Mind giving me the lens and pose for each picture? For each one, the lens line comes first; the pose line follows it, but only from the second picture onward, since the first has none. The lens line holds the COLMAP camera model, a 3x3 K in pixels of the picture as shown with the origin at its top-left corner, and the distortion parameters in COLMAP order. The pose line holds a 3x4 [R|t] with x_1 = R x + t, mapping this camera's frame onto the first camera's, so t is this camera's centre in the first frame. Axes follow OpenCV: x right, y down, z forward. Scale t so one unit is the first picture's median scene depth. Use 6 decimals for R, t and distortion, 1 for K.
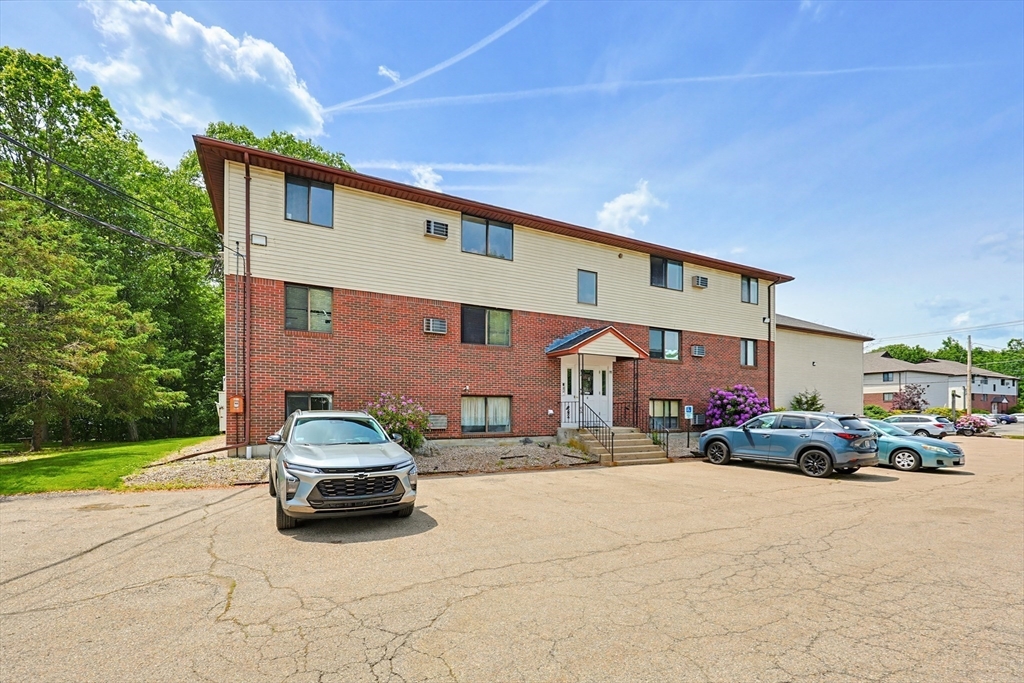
lens RADIAL K [[437.0, 0, 509.0], [0, 437.0, 371.6], [0, 0, 1]] dist [-0.002479, -0.000420]
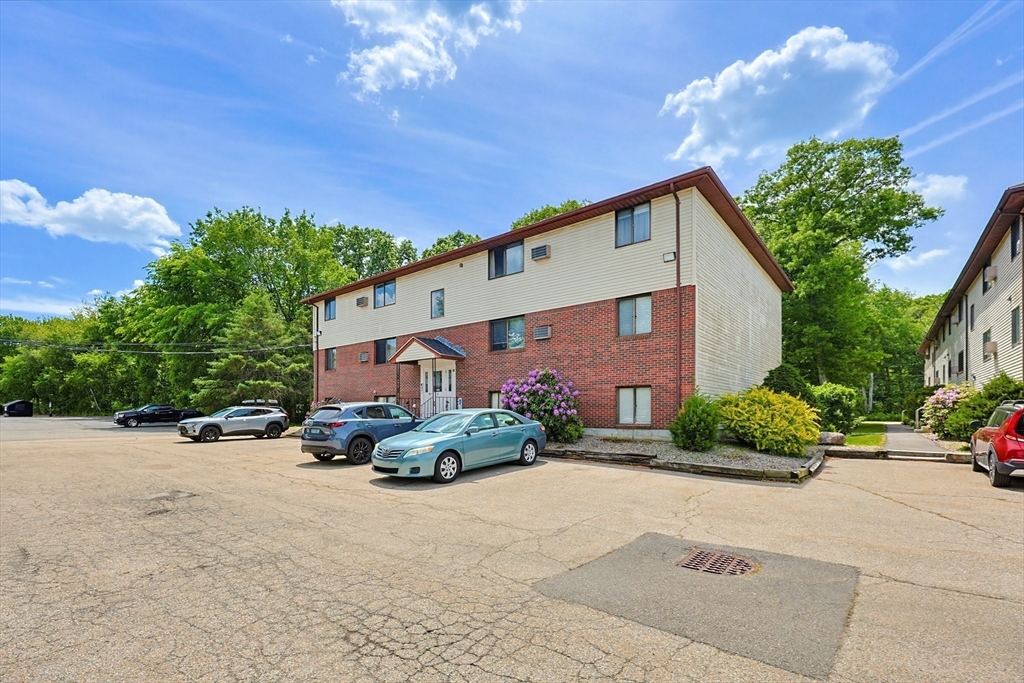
lens RADIAL K [[431.6, 0, 508.9], [0, 431.6, 345.1], [0, 0, 1]] dist [-0.000009, 0.000149]
pose [[0.427222, -0.142367, -0.892868, 1.354730], [0.098474, 0.988977, -0.110574, 0.077333], [0.898768, -0.040684, 0.436533, 0.661154]]
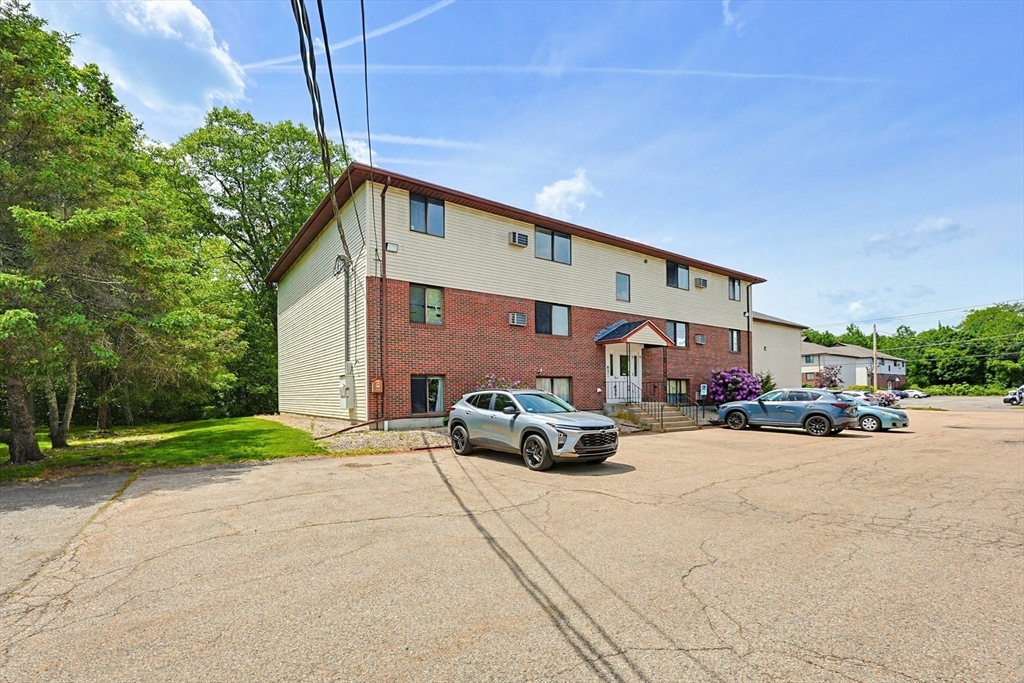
lens RADIAL K [[431.6, 0, 508.9], [0, 431.6, 345.1], [0, 0, 1]] dist [-0.000009, 0.000149]
pose [[0.991963, 0.005054, 0.126425, -0.291585], [-0.002938, 0.999853, -0.016917, -0.011115], [-0.126492, 0.016410, 0.991832, -0.148881]]
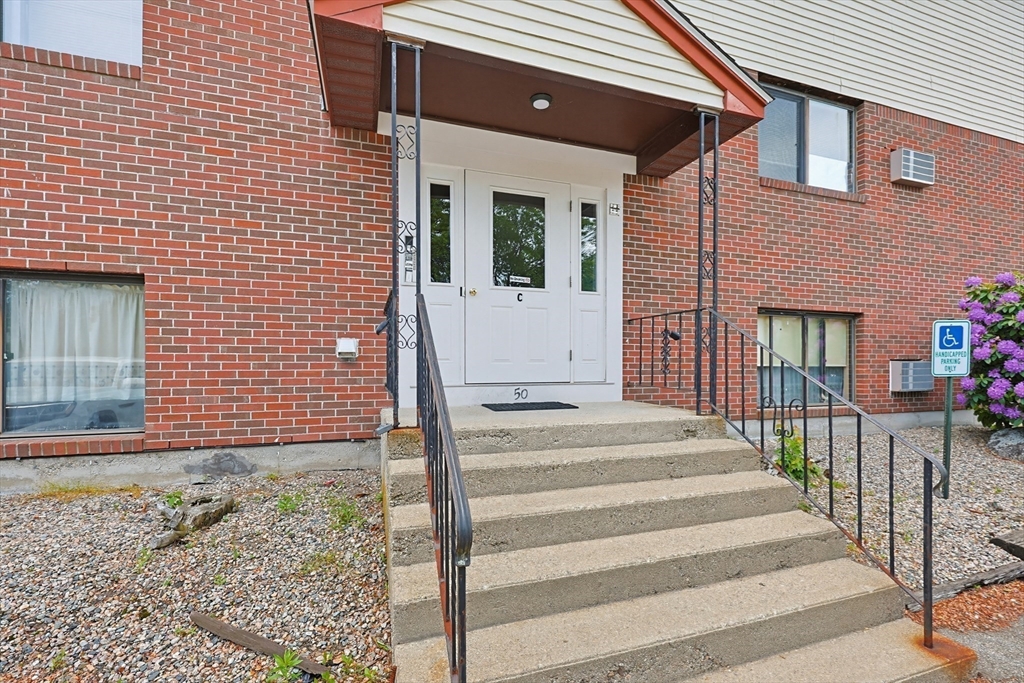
lens RADIAL K [[435.5, 0, 510.0], [0, 435.5, 335.1], [0, 0, 1]] dist [-0.001823, 0.000138]
pose [[0.988018, -0.007852, -0.154136, 0.215509], [0.012710, 0.999452, 0.030556, 0.075689], [0.153812, -0.032149, 0.987577, 0.734886]]
